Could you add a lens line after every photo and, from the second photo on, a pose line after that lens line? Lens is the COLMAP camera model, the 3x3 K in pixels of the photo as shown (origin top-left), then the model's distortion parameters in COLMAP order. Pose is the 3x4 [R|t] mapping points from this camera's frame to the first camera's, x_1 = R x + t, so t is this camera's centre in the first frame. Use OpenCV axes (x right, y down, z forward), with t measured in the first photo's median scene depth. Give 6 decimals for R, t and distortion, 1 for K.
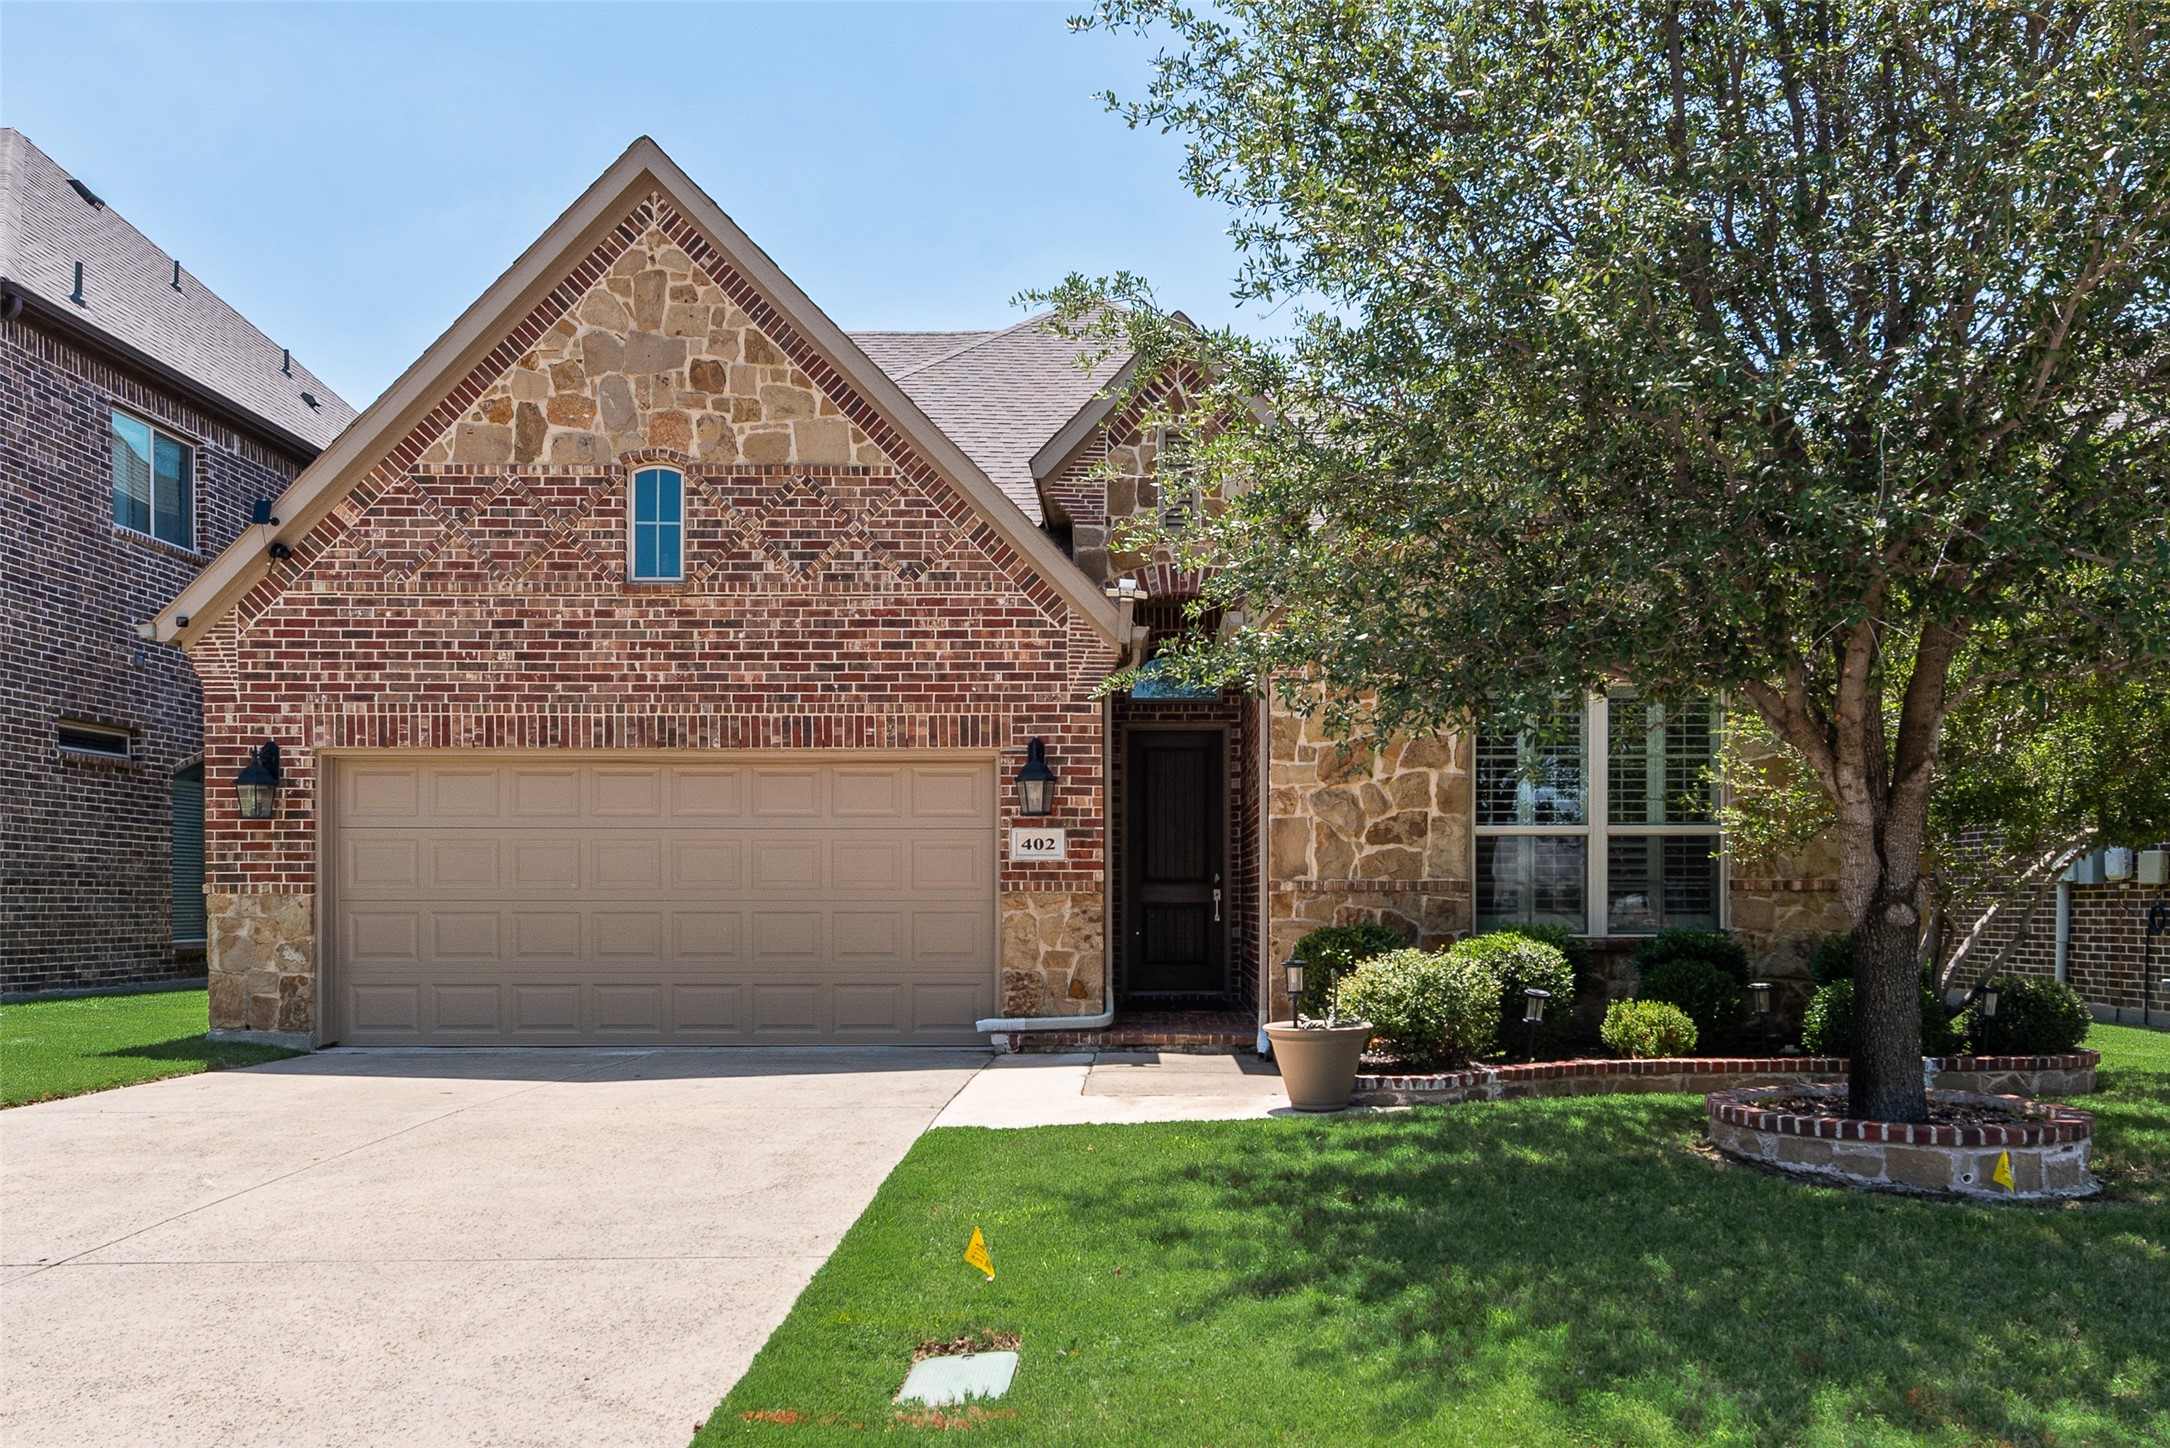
lens RADIAL K [[852.2, 0, 1072.6], [0, 852.2, 734.1], [0, 0, 1]] dist [0.007312, -0.000592]
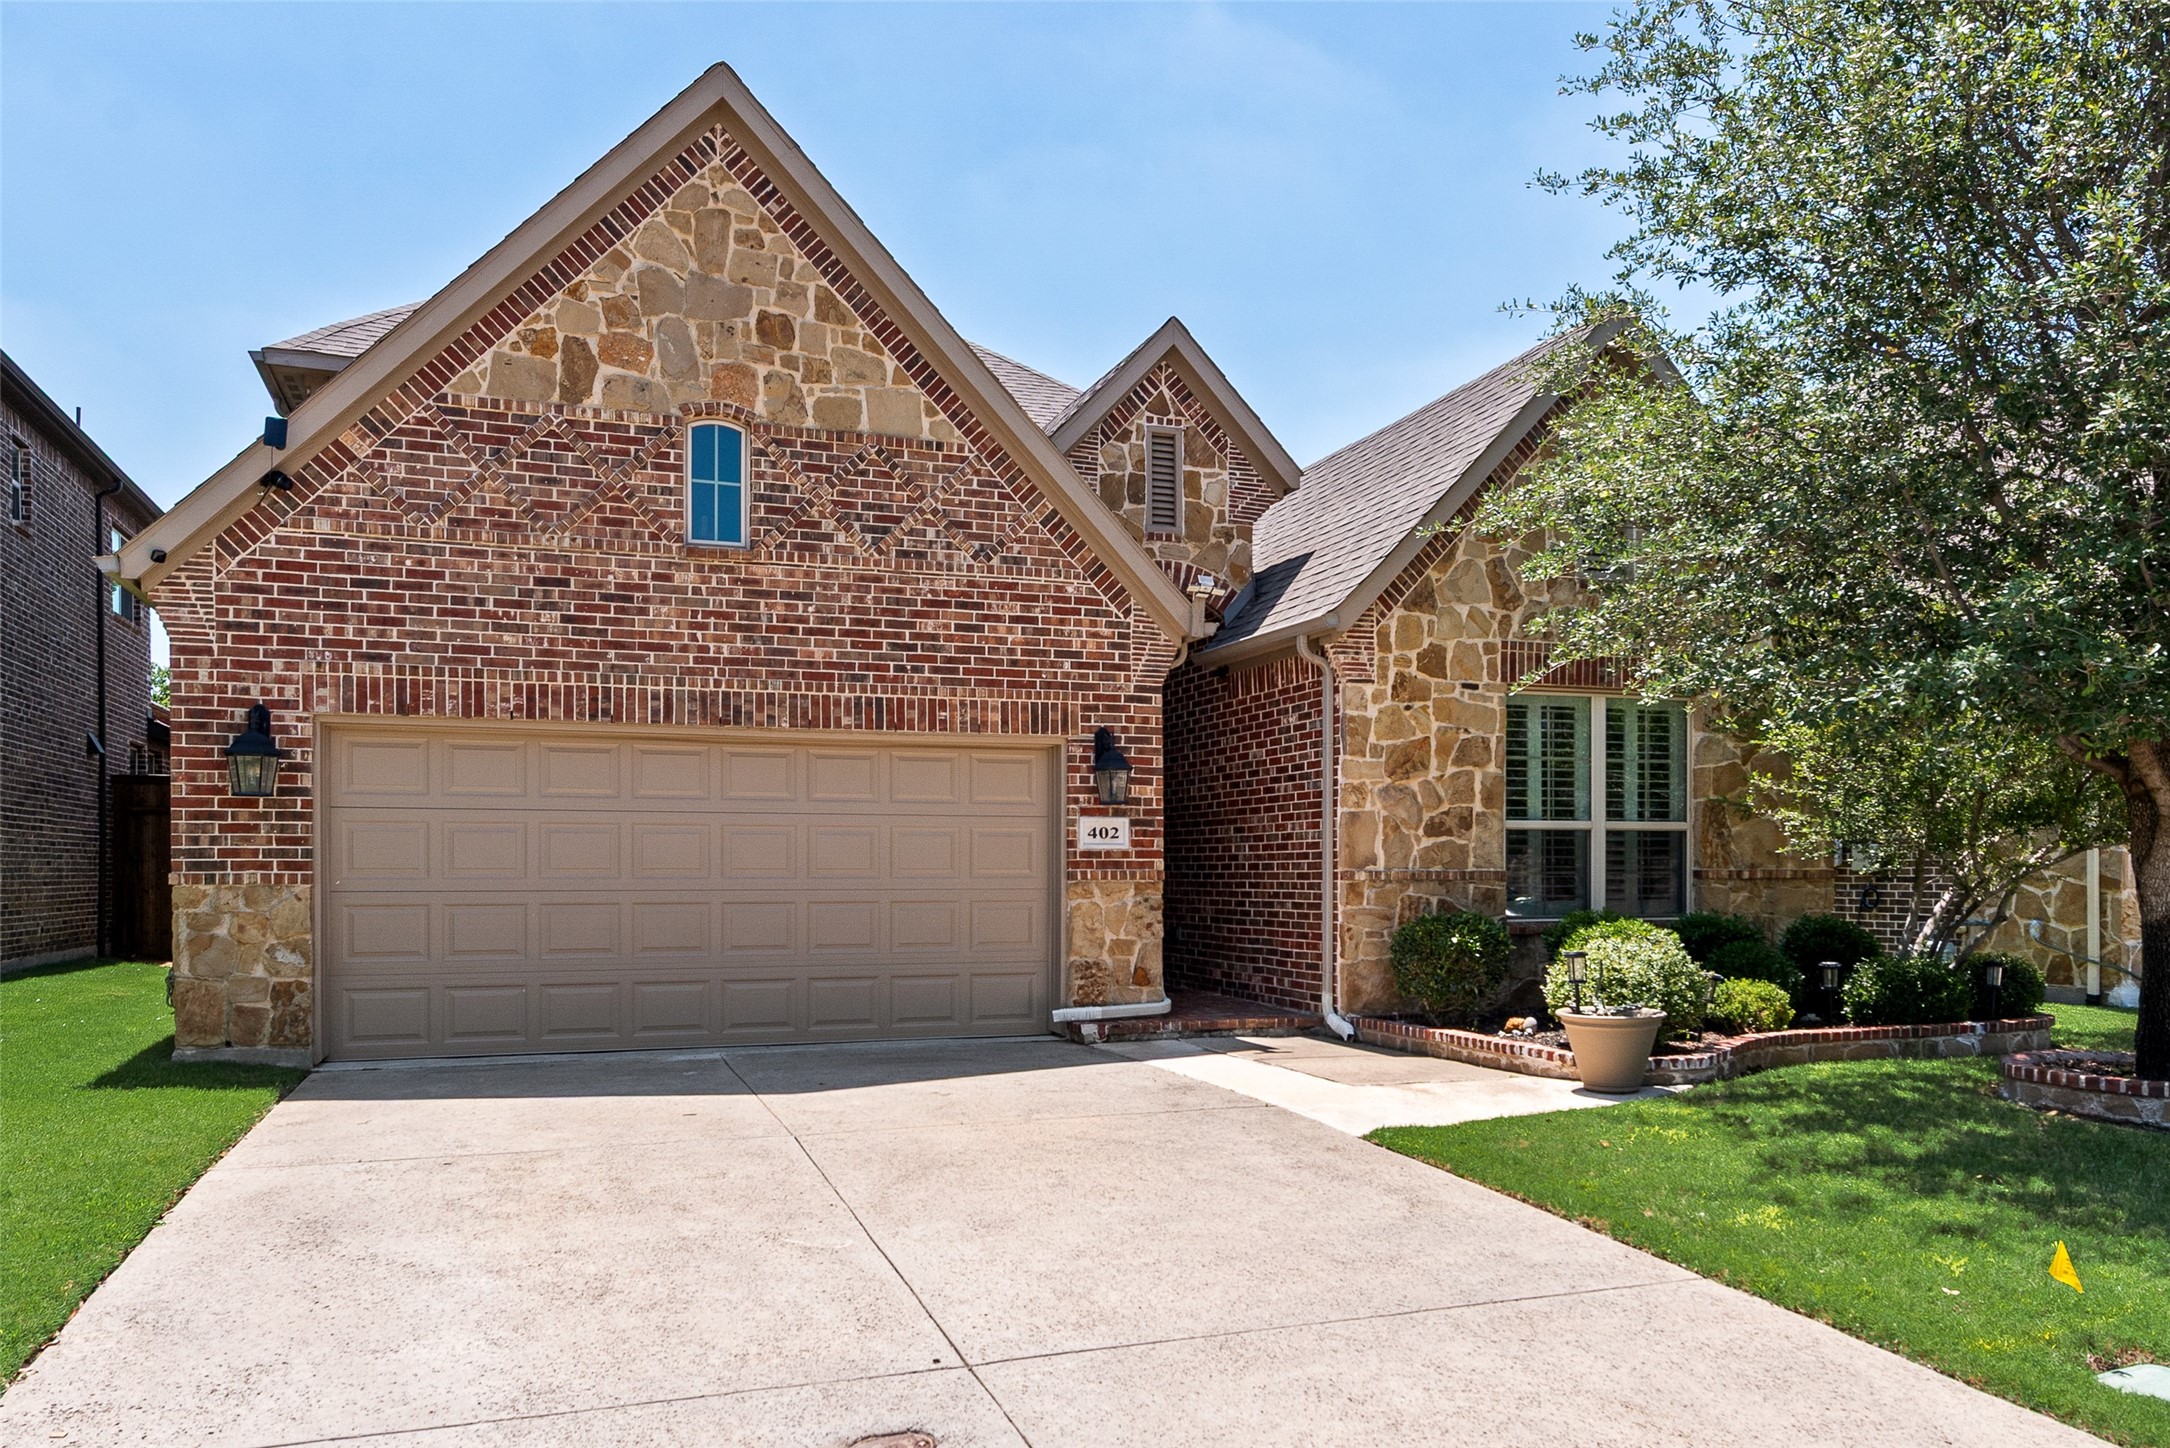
lens RADIAL K [[831.2, 0, 1085.0], [0, 831.2, 724.0], [0, 0, 1]] dist [0.008067, -0.000101]
pose [[0.984243, 0.032016, 0.173900, -0.250361], [-0.032473, 0.999473, -0.000215, 0.001602], [-0.173815, -0.005436, 0.984763, 0.041243]]
